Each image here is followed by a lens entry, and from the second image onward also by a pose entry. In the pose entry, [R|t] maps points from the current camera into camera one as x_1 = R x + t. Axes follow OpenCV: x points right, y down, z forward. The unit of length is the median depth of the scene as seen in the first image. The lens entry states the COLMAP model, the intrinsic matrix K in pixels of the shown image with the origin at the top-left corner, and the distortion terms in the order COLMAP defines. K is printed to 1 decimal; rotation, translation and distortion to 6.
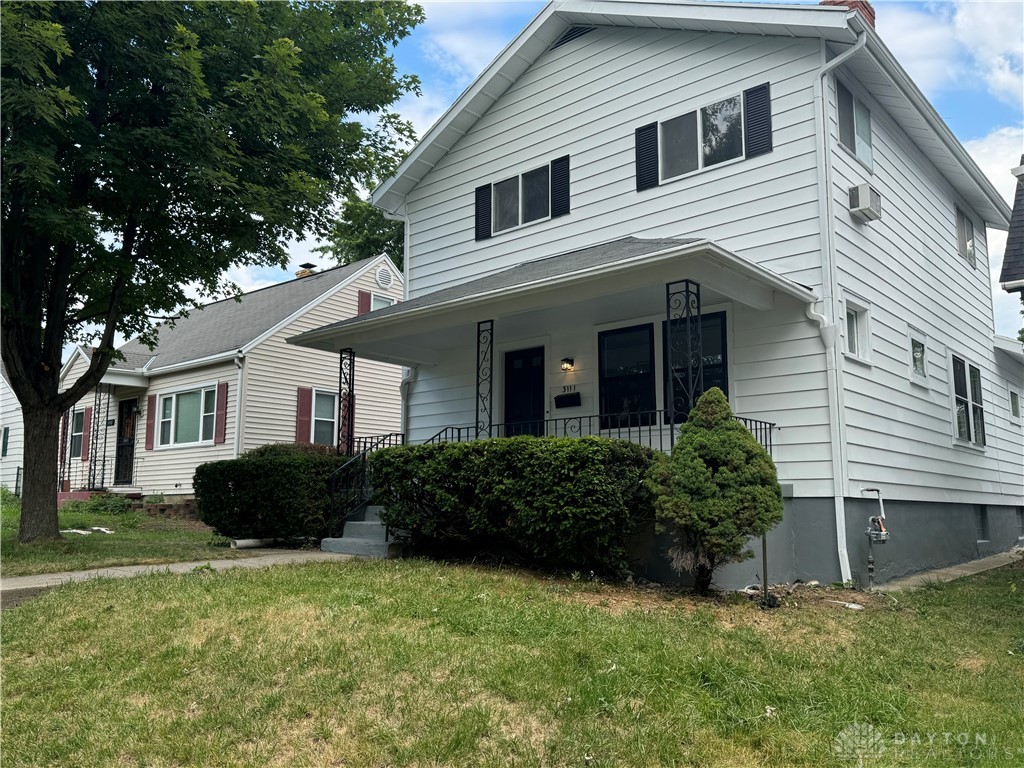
lens RADIAL K [[826.8, 0, 511.9], [0, 826.8, 388.8], [0, 0, 1]] dist [0.008445, -0.006374]
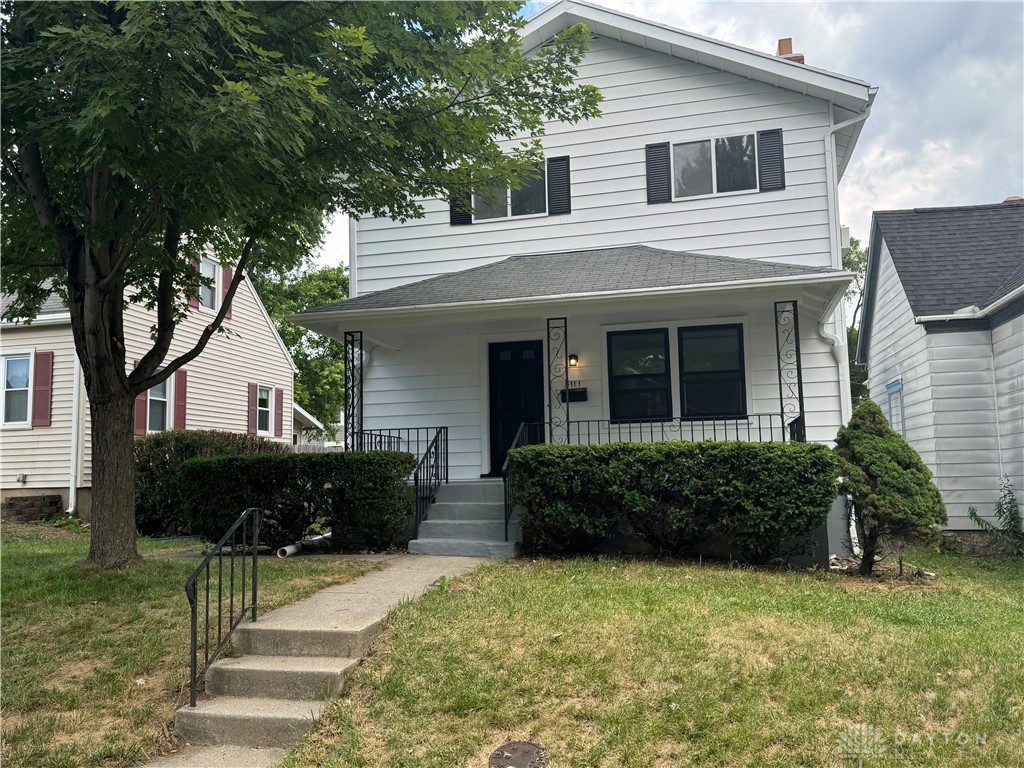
lens RADIAL K [[826.8, 0, 508.3], [0, 826.8, 381.9], [0, 0, 1]] dist [0.008445, -0.006374]
pose [[0.892250, 0.033090, 0.450328, -0.488737], [-0.043977, 0.998938, 0.013732, -0.013956], [-0.449396, -0.032057, 0.892757, 0.114650]]
